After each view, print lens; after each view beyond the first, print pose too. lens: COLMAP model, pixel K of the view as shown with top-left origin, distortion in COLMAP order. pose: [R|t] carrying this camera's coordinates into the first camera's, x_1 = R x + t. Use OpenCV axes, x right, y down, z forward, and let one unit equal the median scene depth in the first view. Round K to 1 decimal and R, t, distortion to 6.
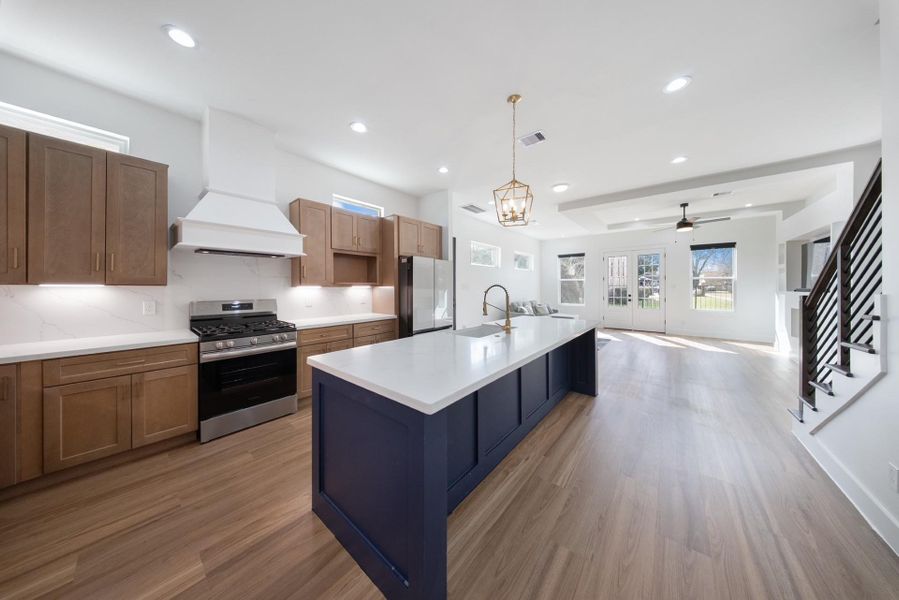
lens RADIAL K [[268.3, 0, 449.0], [0, 268.3, 290.8], [0, 0, 1]] dist [-0.000019, -0.000009]
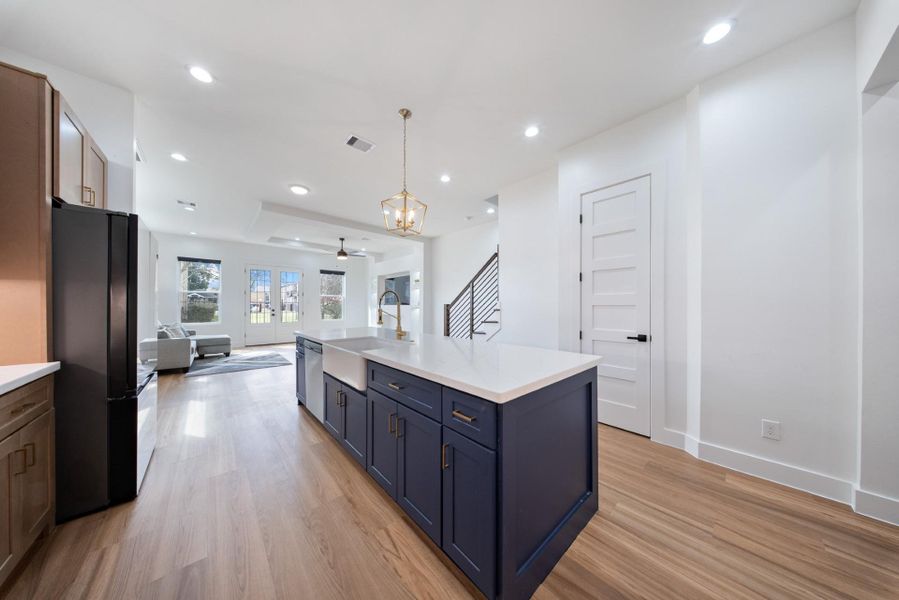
lens RADIAL K [[270.7, 0, 447.3], [0, 270.7, 305.5], [0, 0, 1]] dist [0.000463, 0.000006]
pose [[0.148983, 0.001031, 0.988839, -0.582133], [0.018171, 0.999828, -0.003780, 0.029733], [-0.988673, 0.018531, 0.148939, 0.518423]]
